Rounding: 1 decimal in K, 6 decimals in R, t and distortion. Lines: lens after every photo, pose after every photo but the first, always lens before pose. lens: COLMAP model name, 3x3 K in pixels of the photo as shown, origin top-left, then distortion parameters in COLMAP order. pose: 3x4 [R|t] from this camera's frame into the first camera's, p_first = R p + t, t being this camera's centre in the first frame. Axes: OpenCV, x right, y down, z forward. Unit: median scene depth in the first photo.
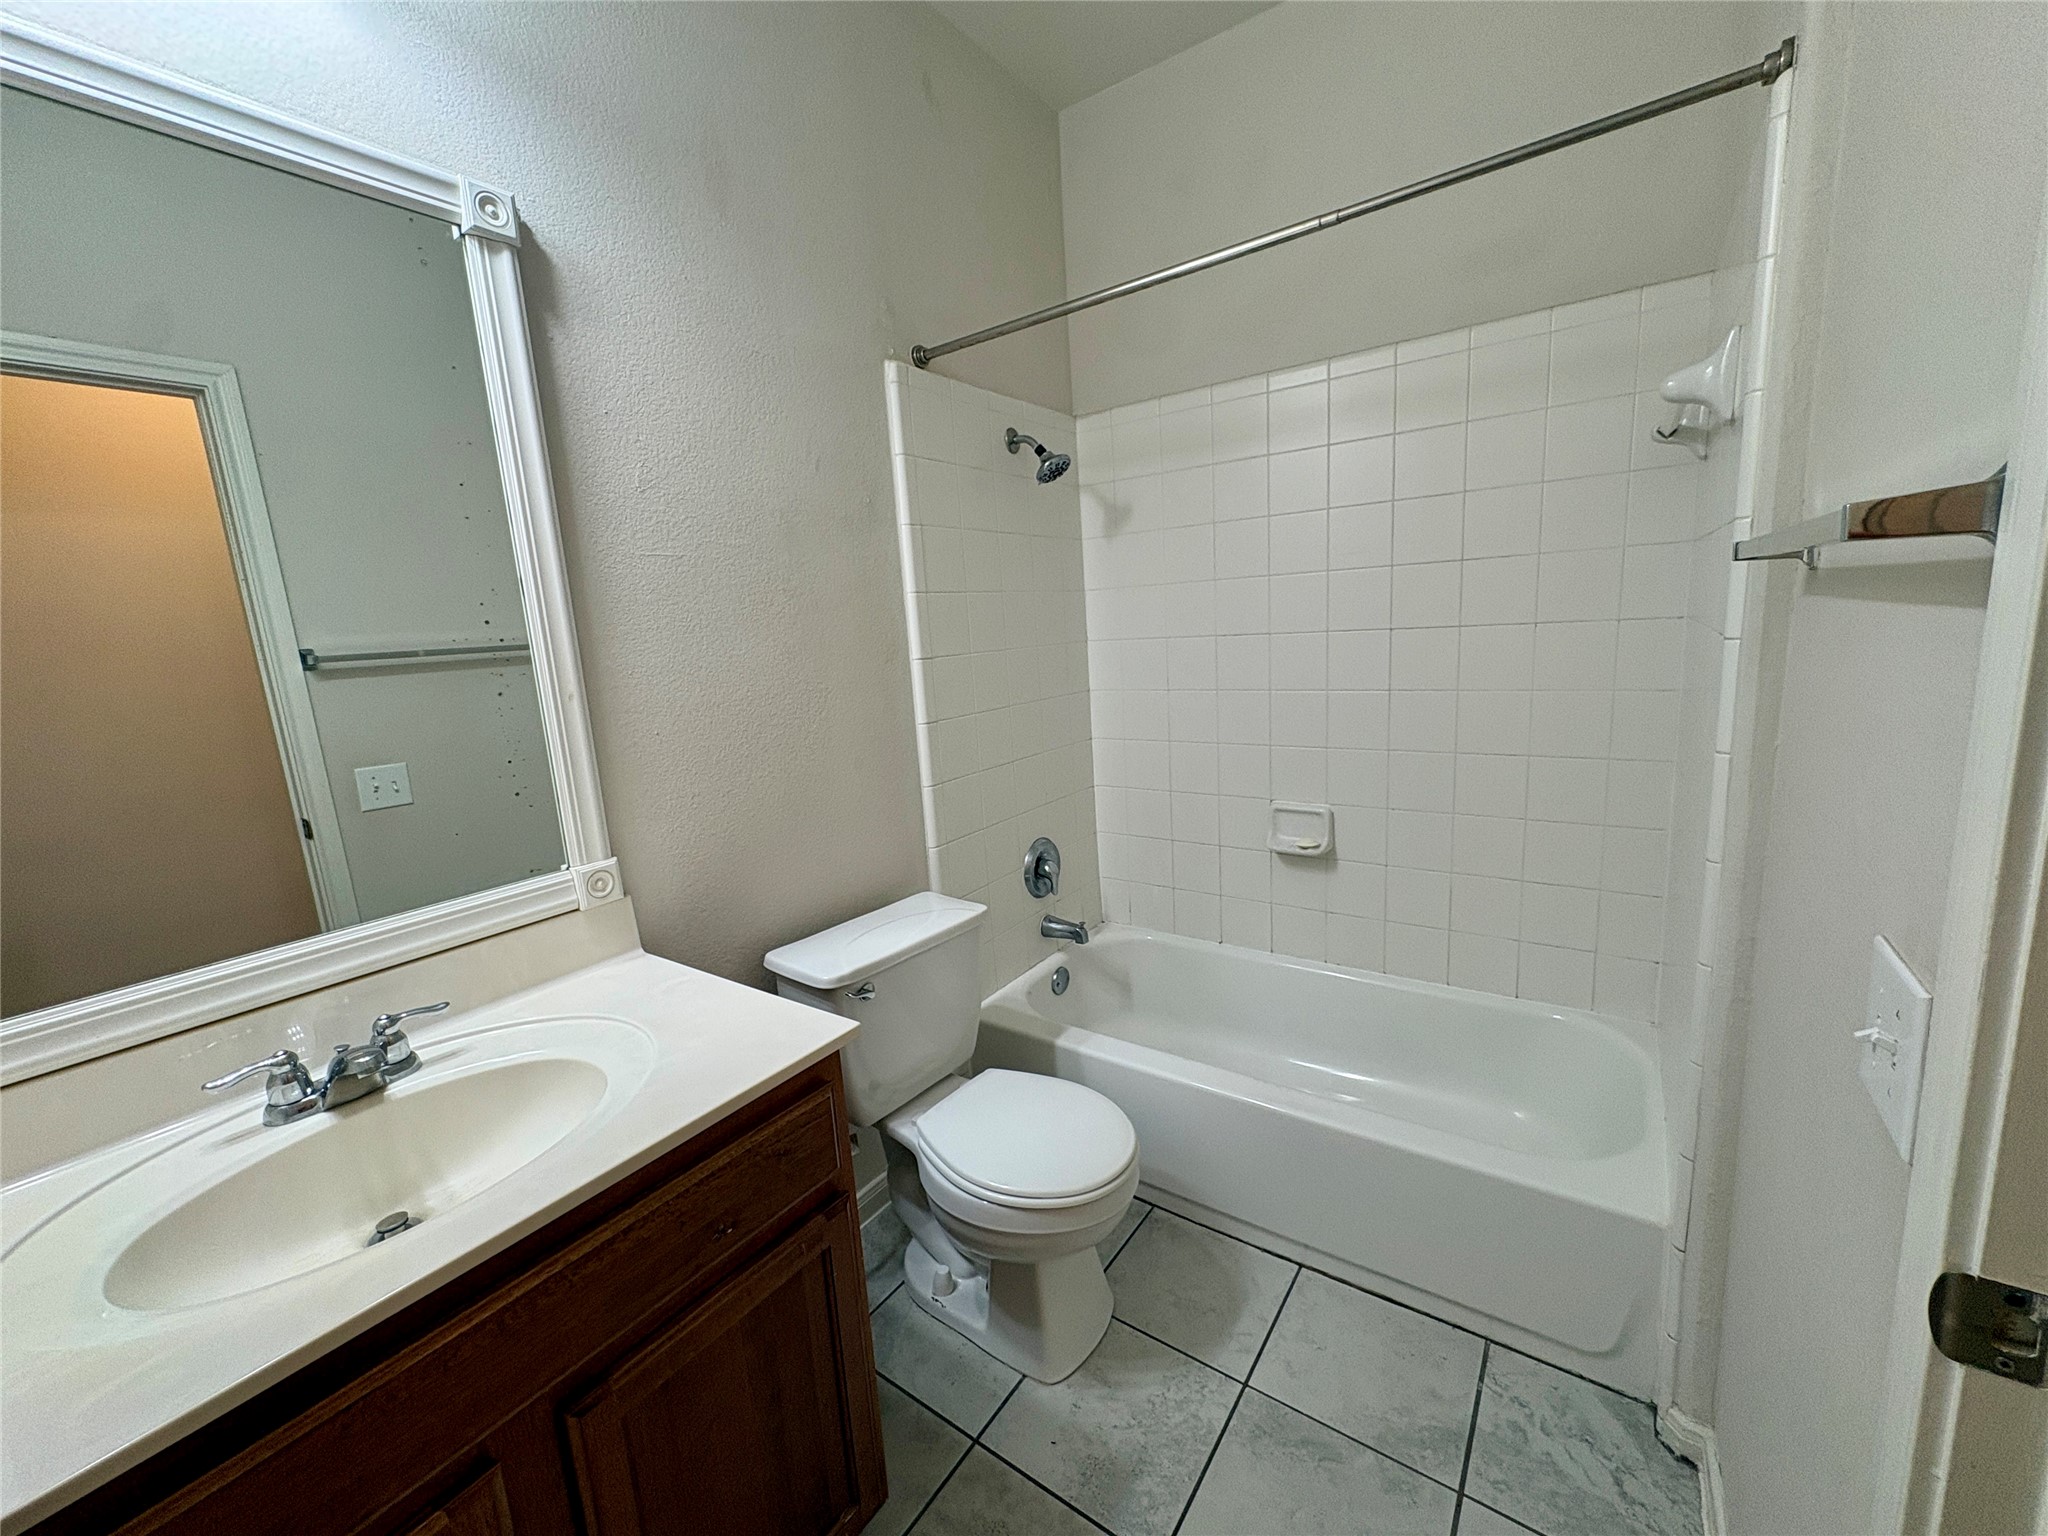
lens RADIAL K [[821.3, 0, 1021.5], [0, 821.3, 765.0], [0, 0, 1]] dist [0.002829, 0.000302]
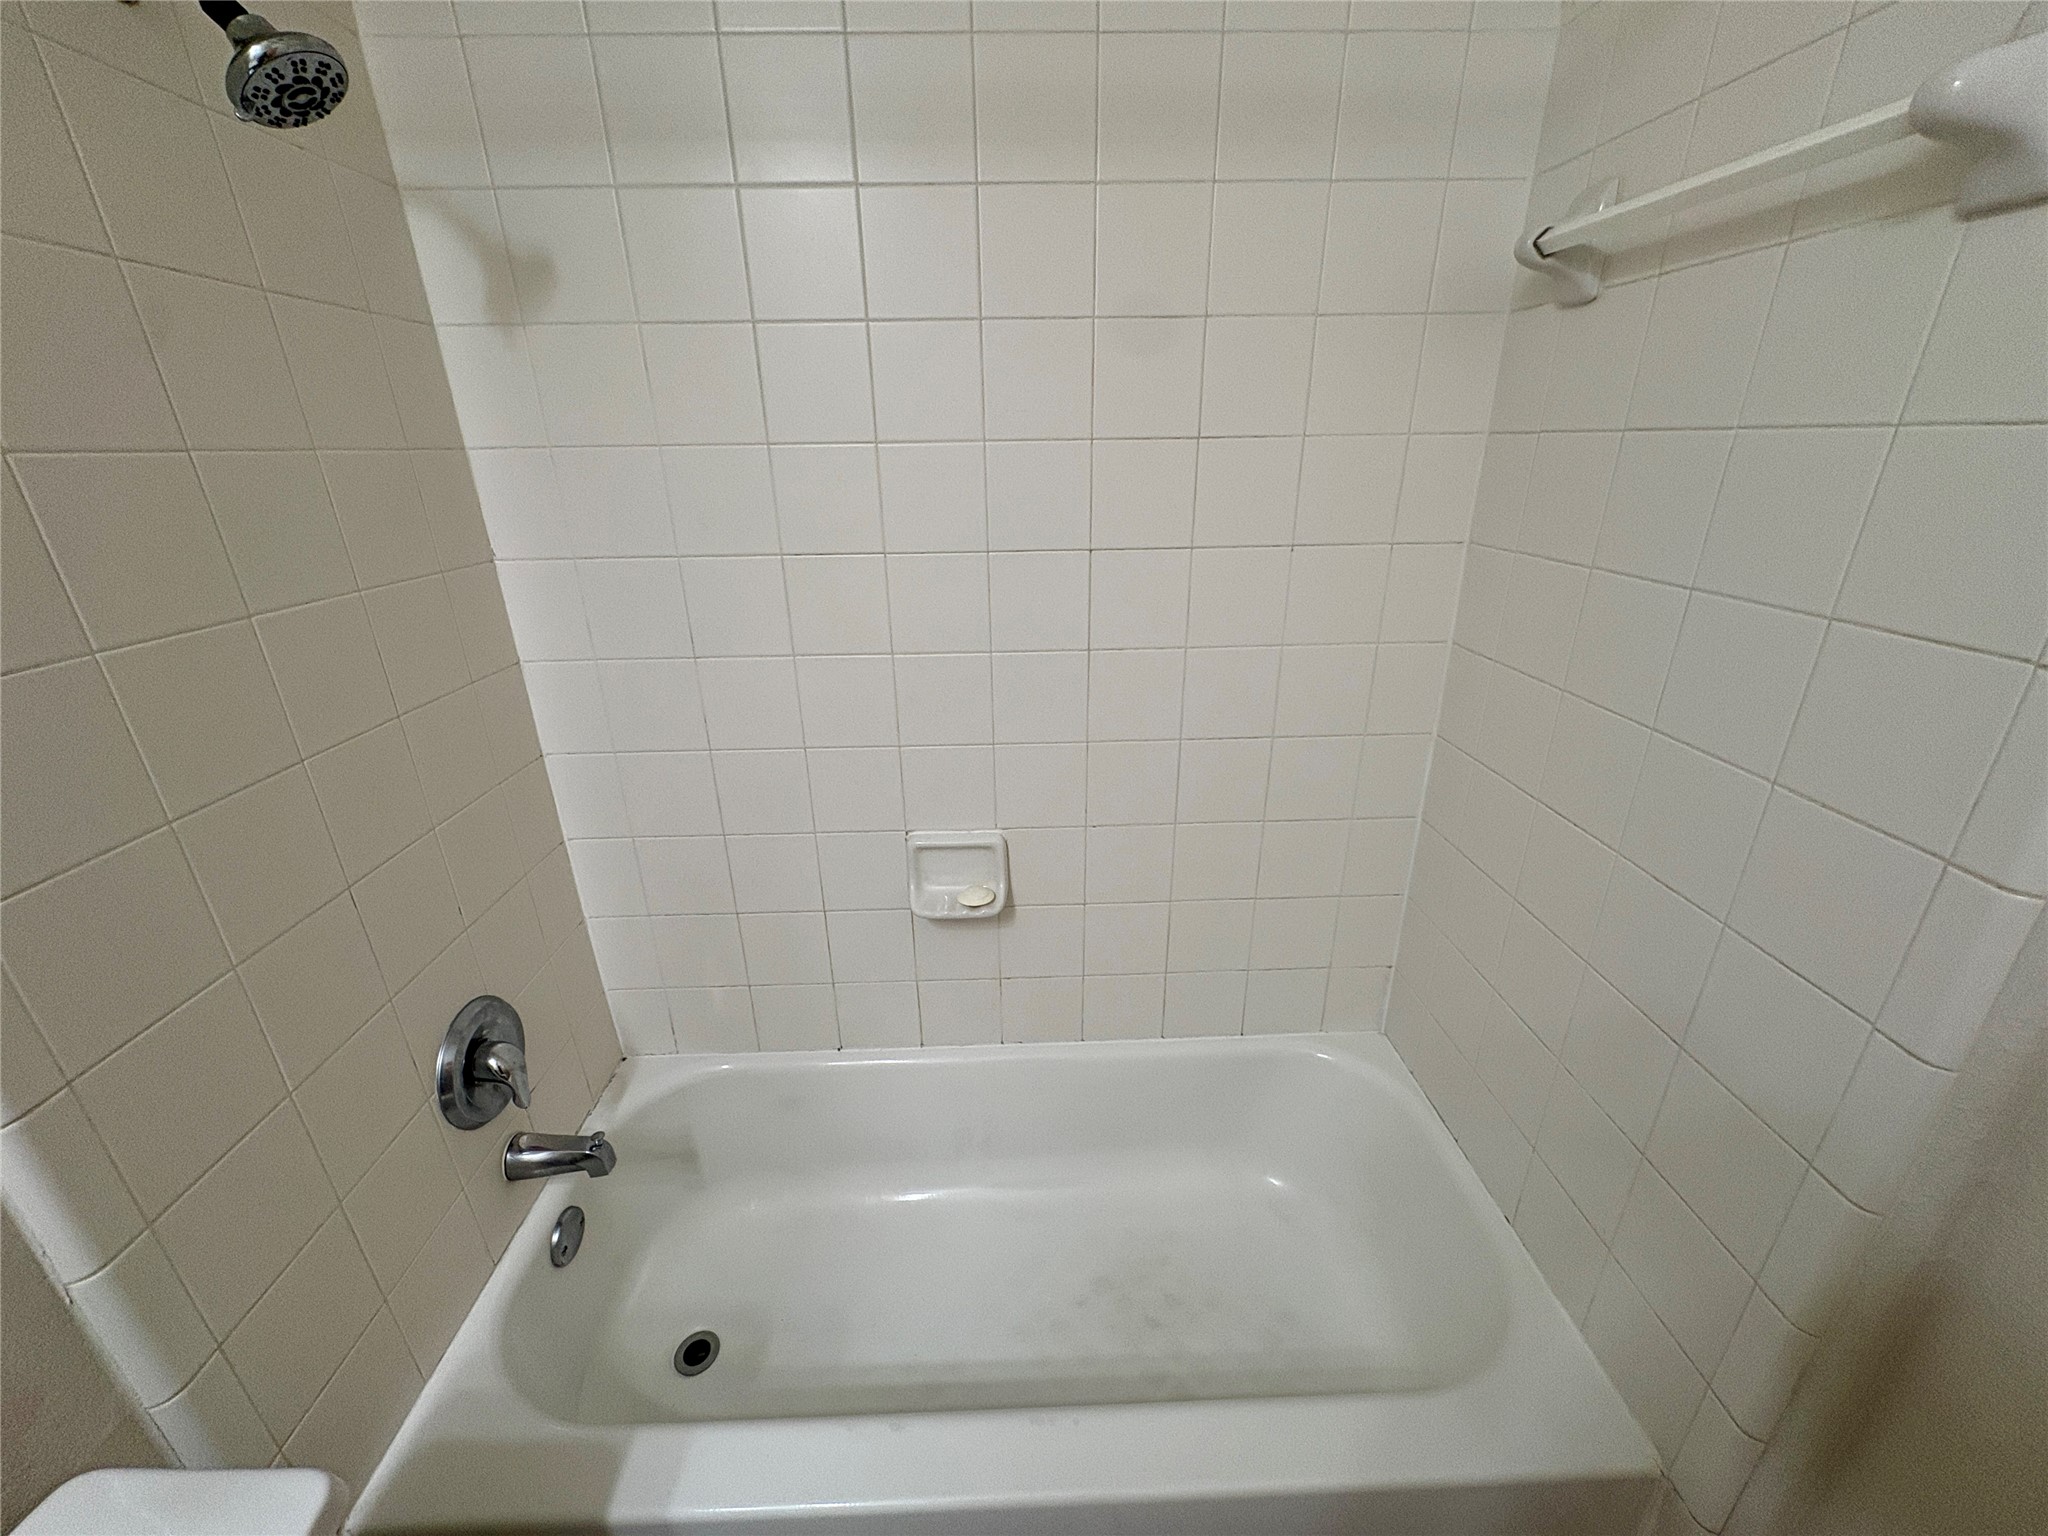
lens RADIAL K [[821.3, 0, 1023.8], [0, 821.3, 770.0], [0, 0, 1]] dist [0.002829, 0.000302]
pose [[0.796032, -0.178442, 0.578352, 0.030325], [0.074822, 0.977235, 0.198528, -0.114823], [-0.600612, -0.114761, 0.791262, 0.469928]]
